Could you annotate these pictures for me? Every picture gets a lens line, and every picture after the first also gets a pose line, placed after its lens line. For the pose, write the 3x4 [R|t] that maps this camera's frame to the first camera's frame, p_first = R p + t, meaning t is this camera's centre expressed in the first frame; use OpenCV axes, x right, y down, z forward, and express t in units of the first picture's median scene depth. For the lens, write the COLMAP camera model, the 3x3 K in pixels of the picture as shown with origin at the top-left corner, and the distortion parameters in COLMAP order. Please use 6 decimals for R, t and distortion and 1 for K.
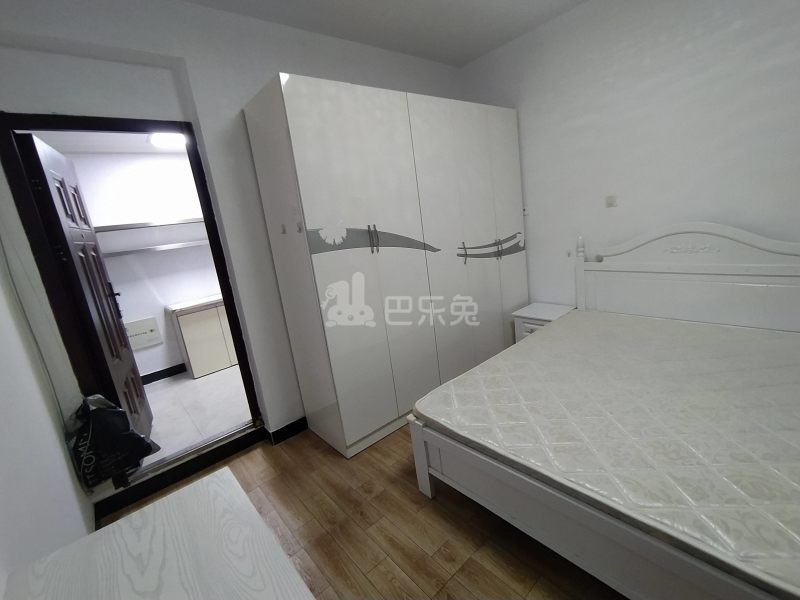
lens RADIAL K [[365.6, 0, 408.6], [0, 365.6, 293.0], [0, 0, 1]] dist [-0.015877, 0.010615]
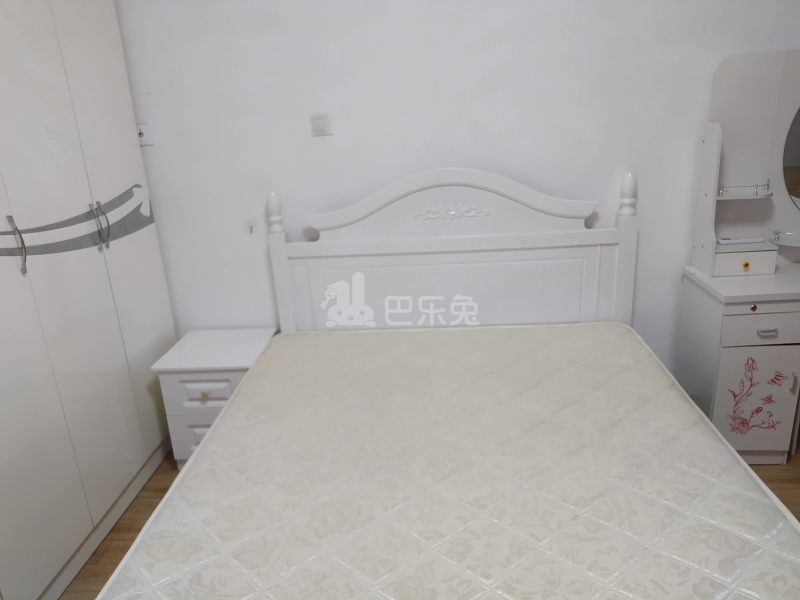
lens RADIAL K [[608.9, 0, 407.8], [0, 608.9, 300.0], [0, 0, 1]] dist [0.037053, -0.039776]
pose [[0.699128, -0.142396, 0.700674, -0.015365], [0.116808, 0.989549, 0.084553, -0.068798], [-0.705391, 0.022731, 0.708454, 0.321469]]
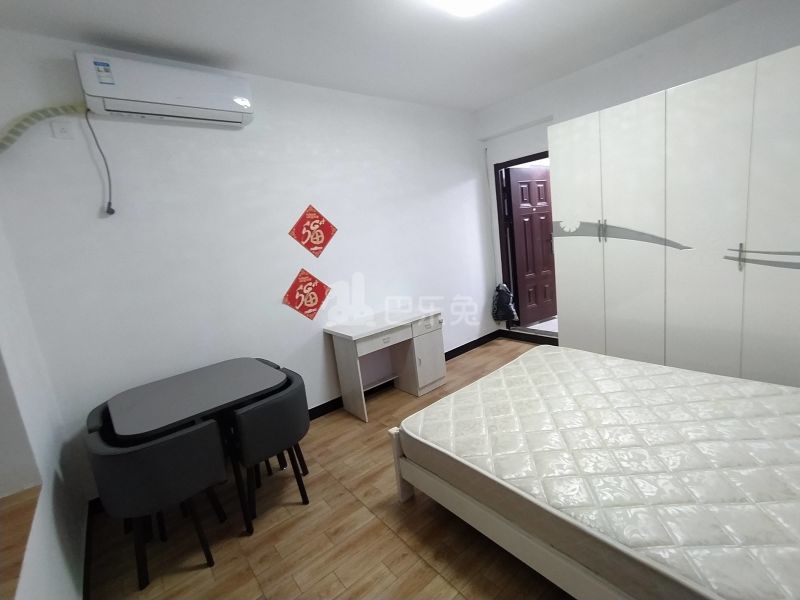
lens RADIAL K [[365.6, 0, 411.5], [0, 365.6, 291.6], [0, 0, 1]] dist [-0.015877, 0.010615]
pose [[-0.001737, 0.290233, -0.956954, 1.082030], [-0.091149, 0.952926, 0.289177, -0.230704], [0.995836, 0.087727, 0.024799, 0.297171]]
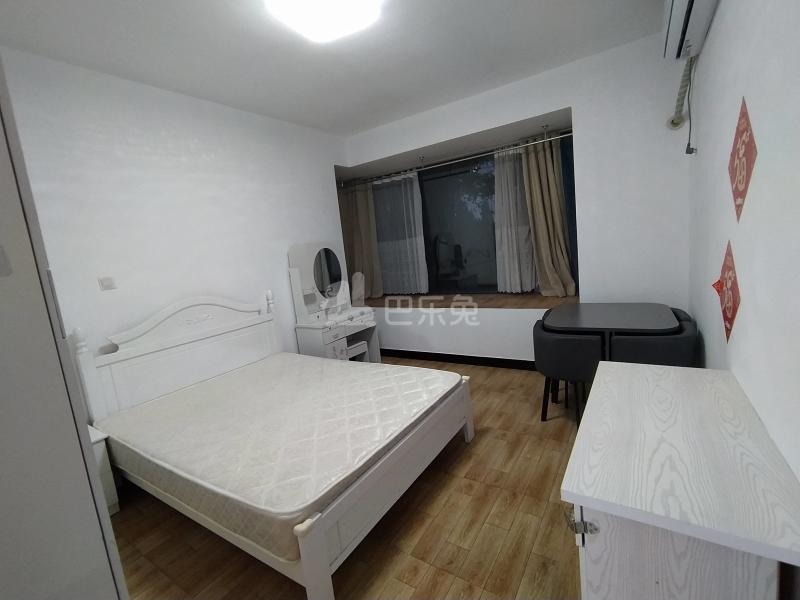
lens RADIAL K [[365.6, 0, 403.3], [0, 365.6, 299.1], [0, 0, 1]] dist [-0.015877, 0.010615]
pose [[-0.249863, 0.002916, 0.968277, -0.552059], [0.328164, 0.941068, 0.081849, -0.058062], [-0.910976, 0.338205, -0.236095, 0.633623]]
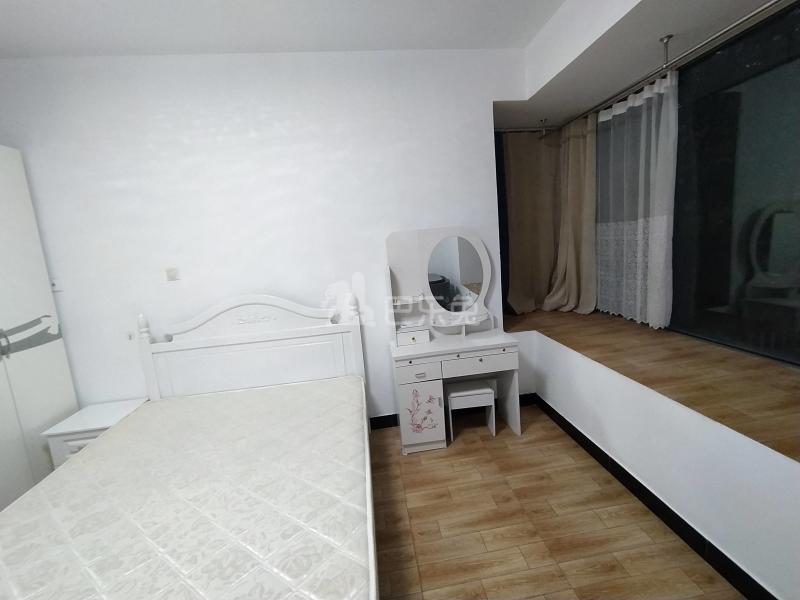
lens RADIAL K [[365.6, 0, 411.3], [0, 365.6, 295.6], [0, 0, 1]] dist [-0.015877, 0.010615]
pose [[0.554632, -0.045132, 0.830871, 0.146215], [0.183562, 0.980564, -0.069270, -0.030900], [-0.811596, 0.190936, 0.552137, 0.021291]]
